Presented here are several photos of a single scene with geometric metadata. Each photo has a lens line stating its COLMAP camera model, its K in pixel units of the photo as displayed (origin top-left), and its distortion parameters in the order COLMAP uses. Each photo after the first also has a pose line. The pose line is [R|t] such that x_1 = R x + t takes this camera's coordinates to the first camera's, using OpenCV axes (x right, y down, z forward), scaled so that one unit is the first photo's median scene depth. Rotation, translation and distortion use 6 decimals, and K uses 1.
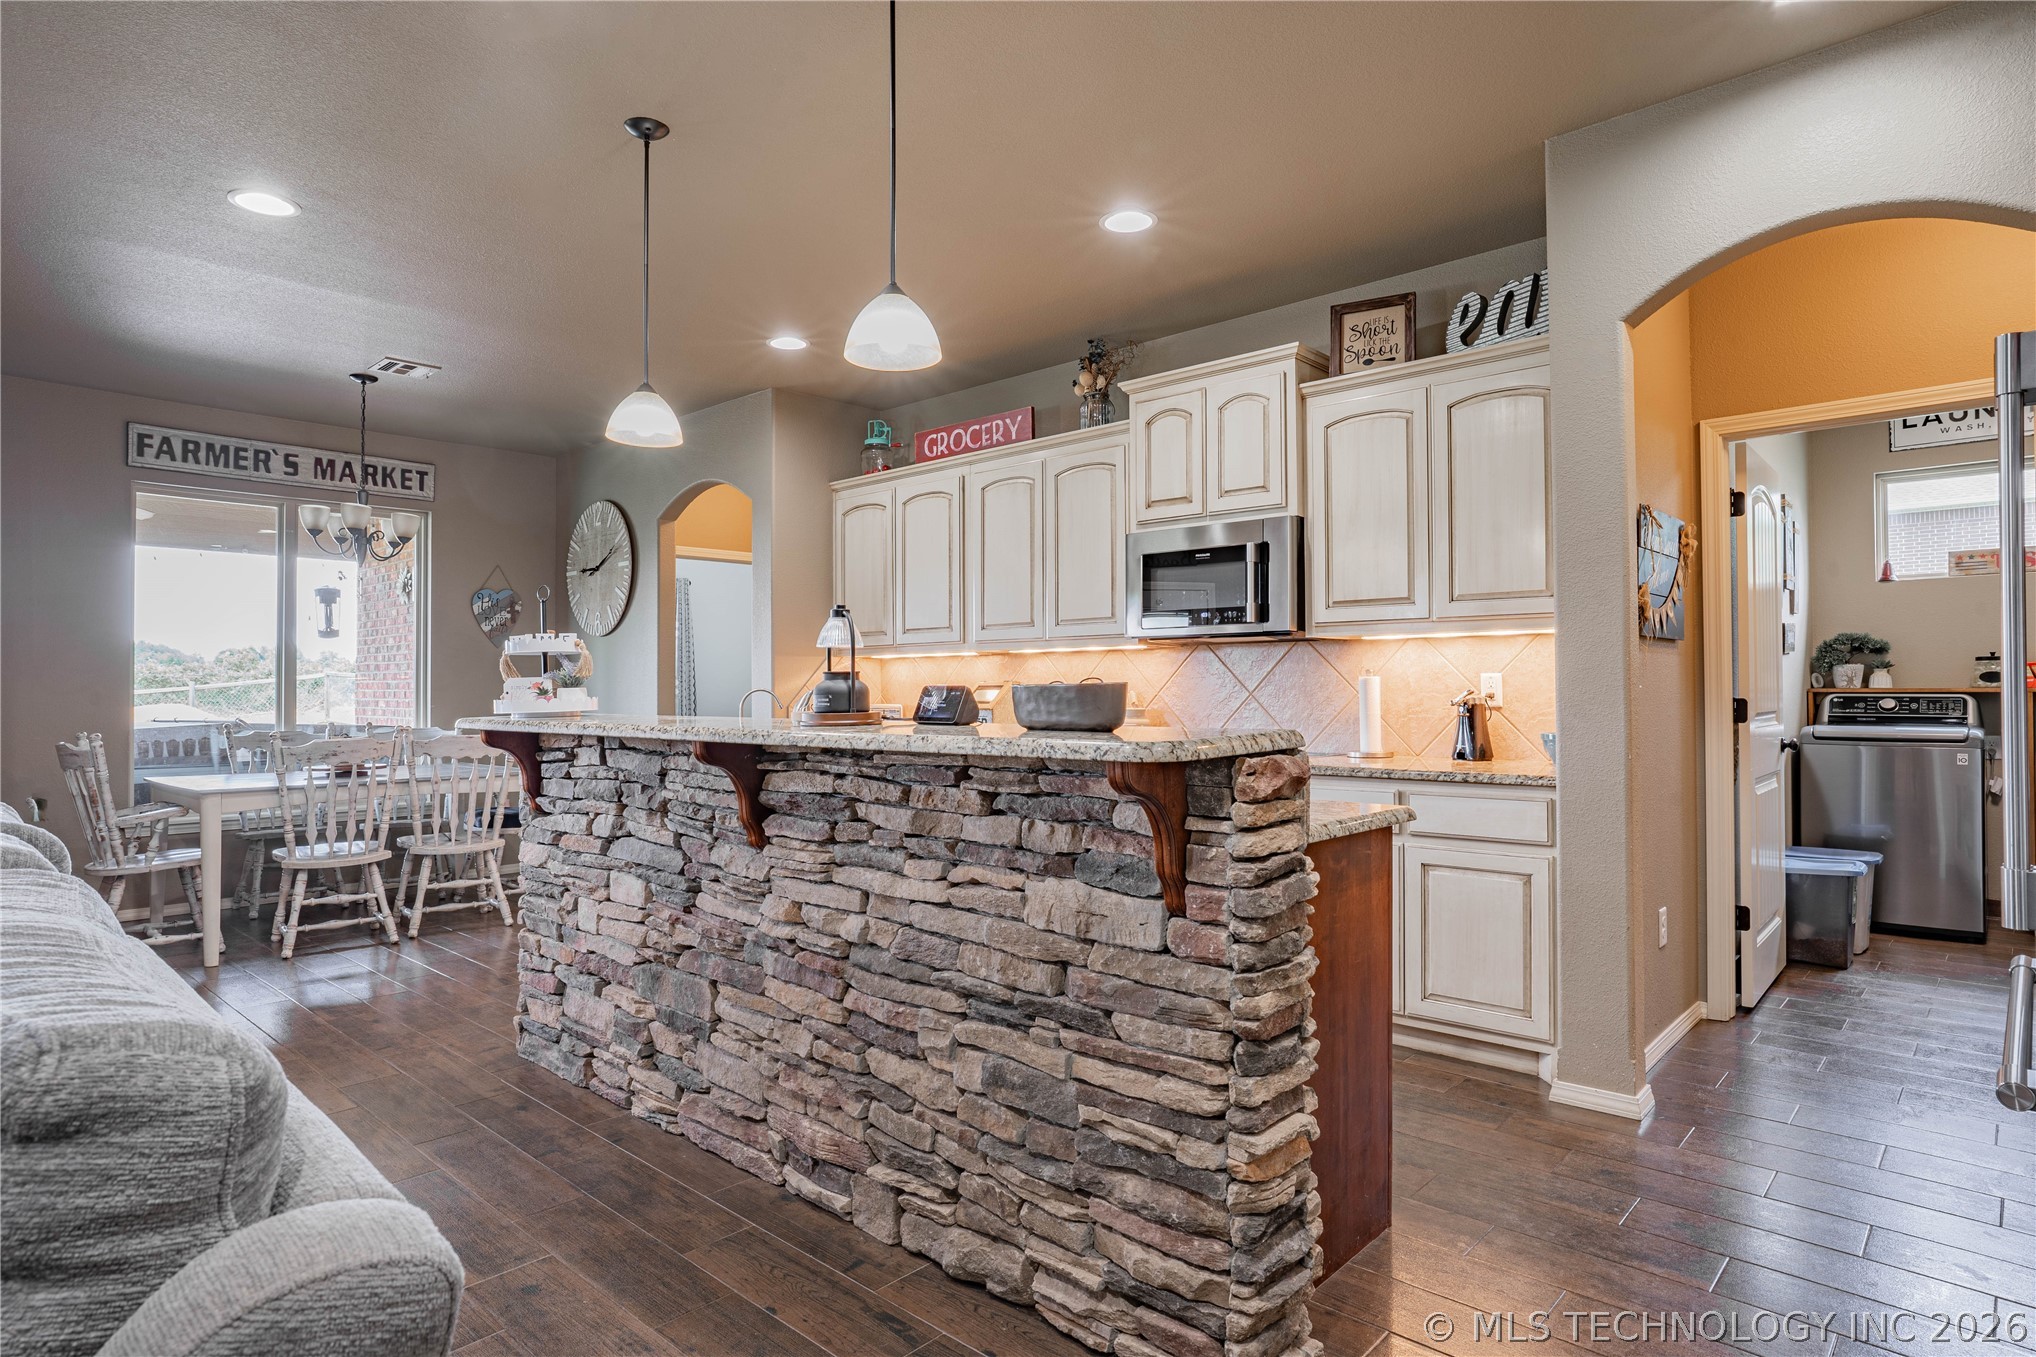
lens RADIAL K [[1119.0, 0, 1019.4], [0, 1119.0, 674.8], [0, 0, 1]] dist [-0.052819, 0.039688]
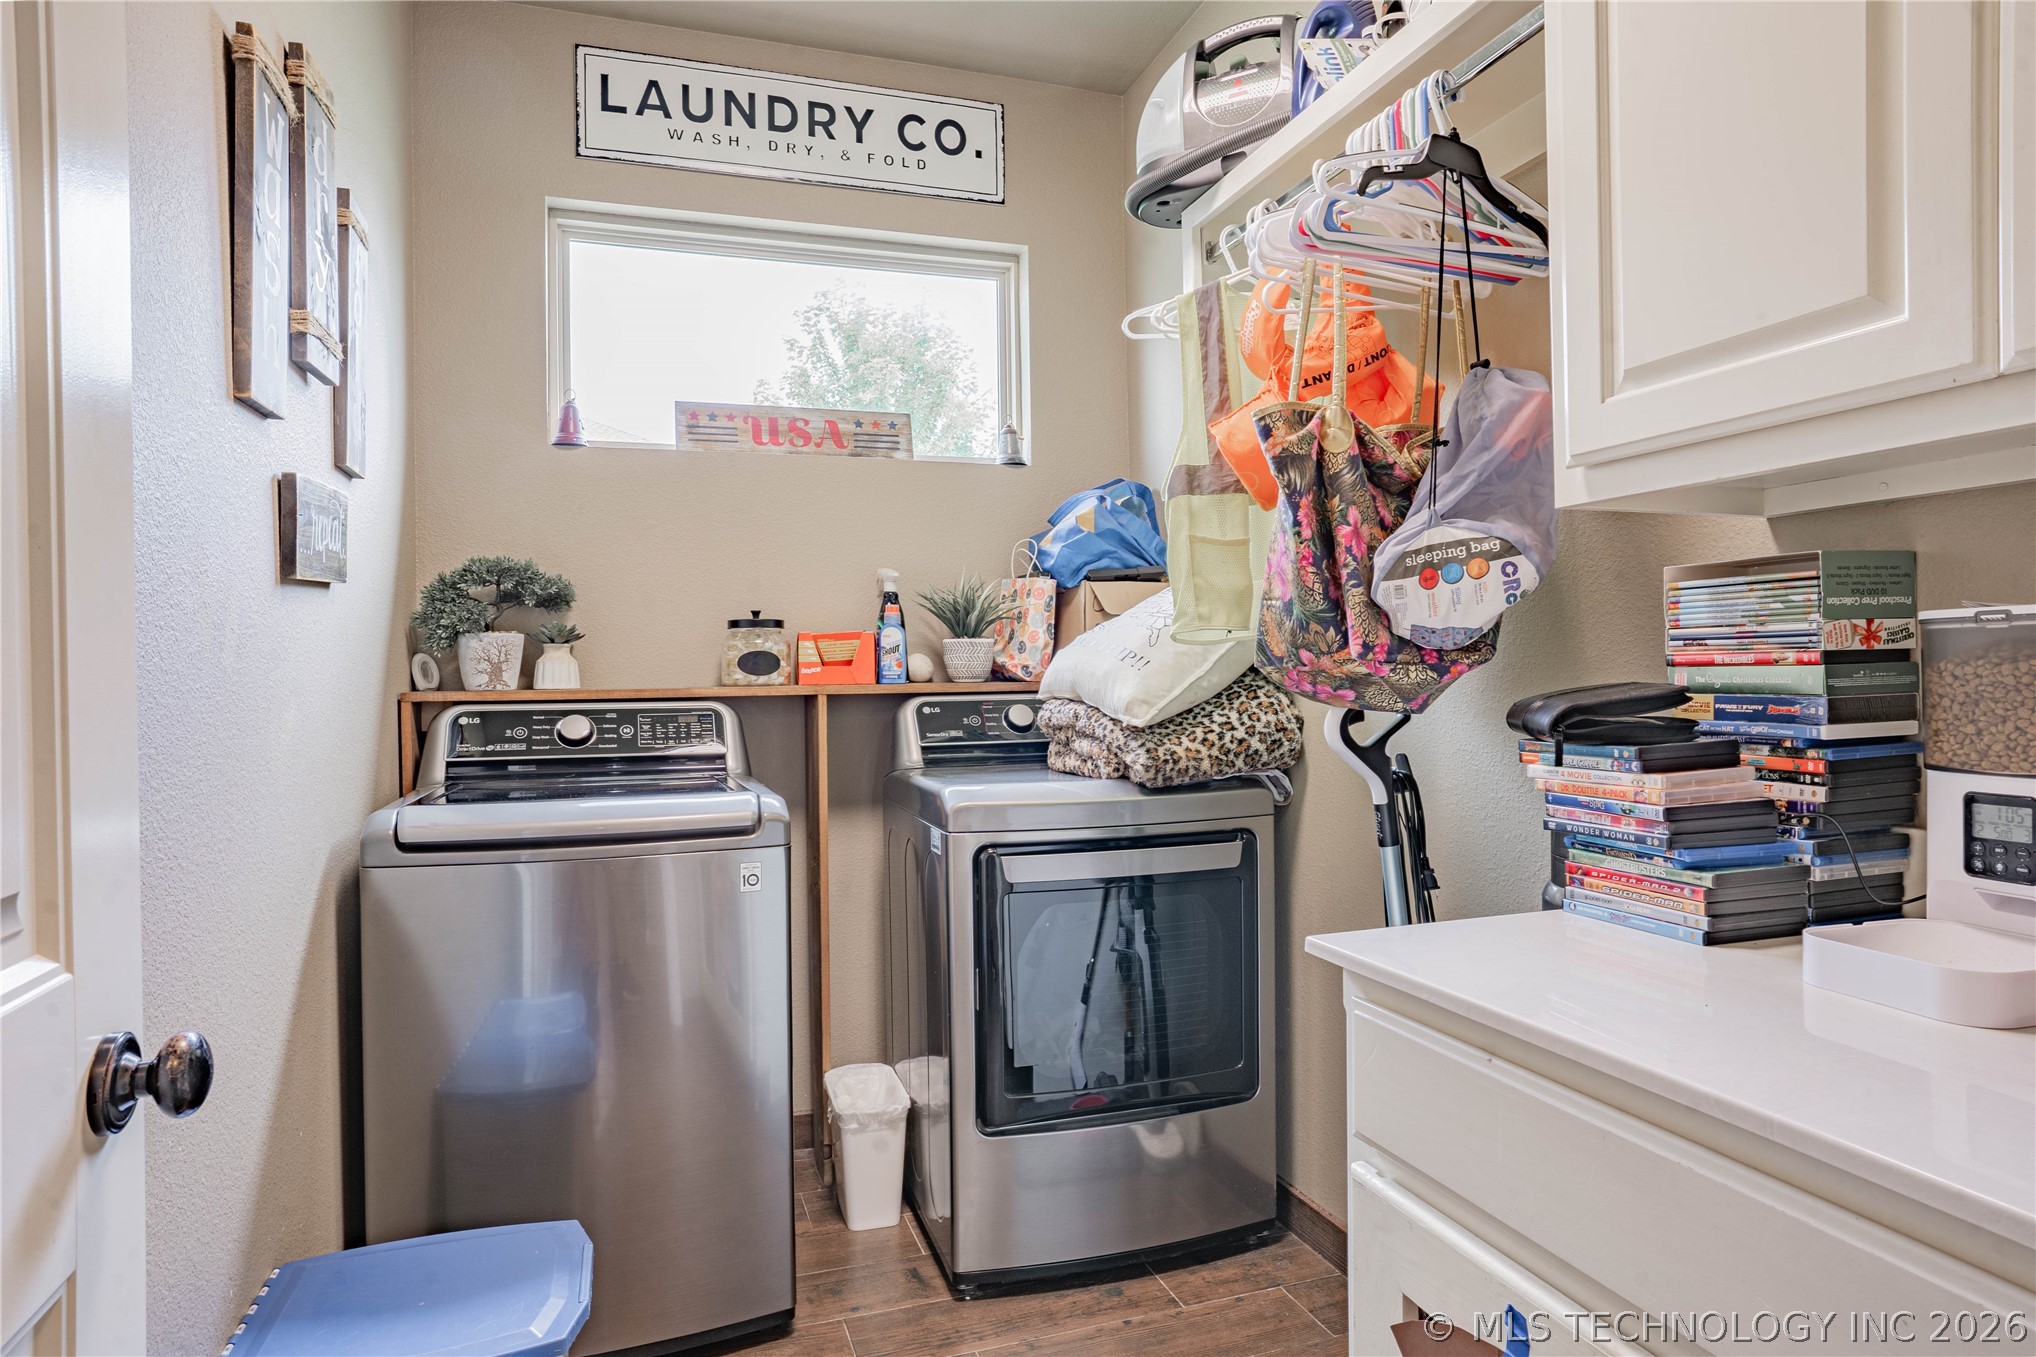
lens RADIAL K [[1193.4, 0, 1018.0], [0, 1193.4, 678.5], [0, 0, 1]] dist [-0.052805, 0.037686]
pose [[0.478703, -0.003292, 0.877971, 0.613698], [-0.003789, 0.999976, 0.005816, 0.005870], [-0.877969, -0.006111, 0.478679, 0.821552]]
